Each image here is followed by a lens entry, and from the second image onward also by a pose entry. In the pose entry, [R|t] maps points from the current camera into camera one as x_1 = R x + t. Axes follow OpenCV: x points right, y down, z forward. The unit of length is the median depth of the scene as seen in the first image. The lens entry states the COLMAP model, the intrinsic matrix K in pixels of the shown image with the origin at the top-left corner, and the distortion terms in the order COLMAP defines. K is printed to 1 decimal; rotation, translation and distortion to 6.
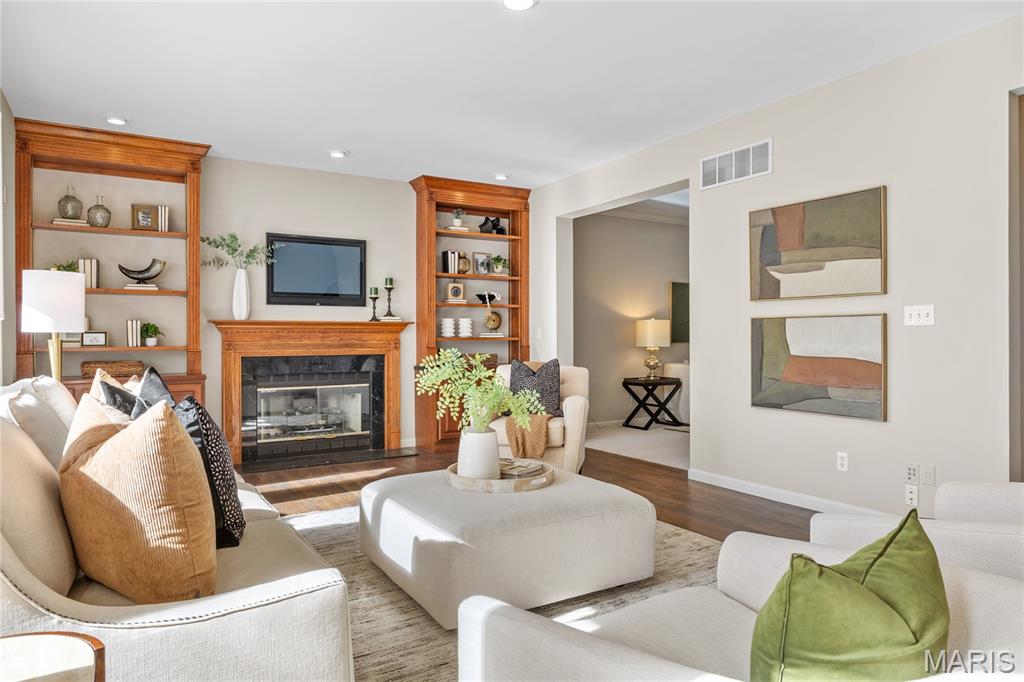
lens RADIAL K [[653.9, 0, 512.3], [0, 653.9, 340.5], [0, 0, 1]] dist [-0.002136, 0.002379]
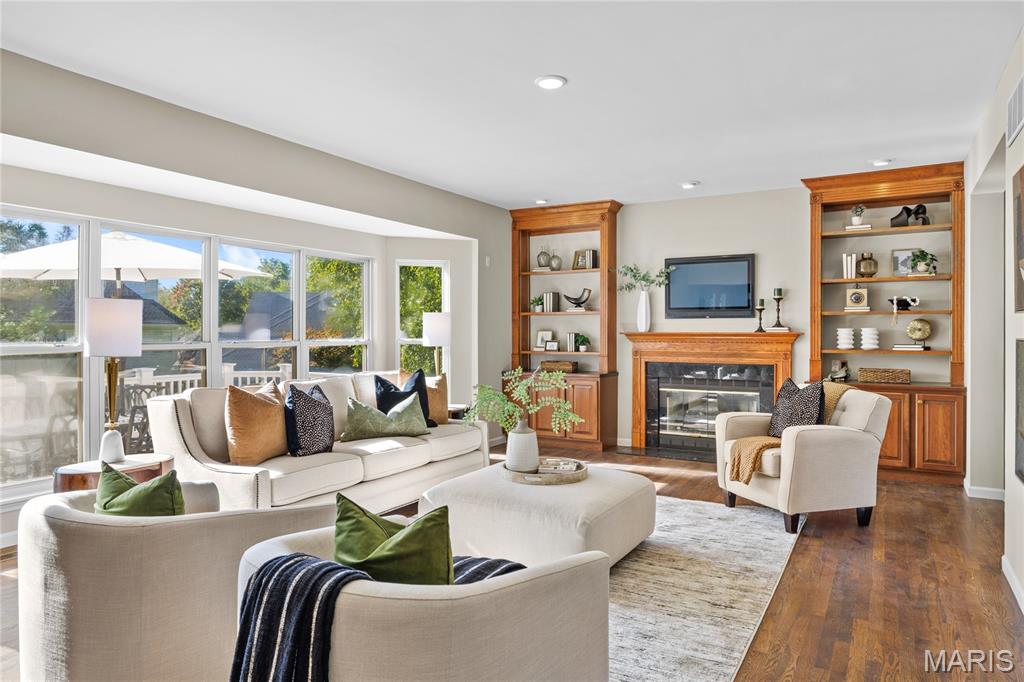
lens RADIAL K [[653.9, 0, 508.2], [0, 653.9, 333.4], [0, 0, 1]] dist [-0.002136, 0.002379]
pose [[0.460427, 0.007132, -0.887669, 0.513644], [-0.006289, 0.999969, 0.004773, -0.029731], [0.887675, 0.003385, 0.460457, 0.179748]]
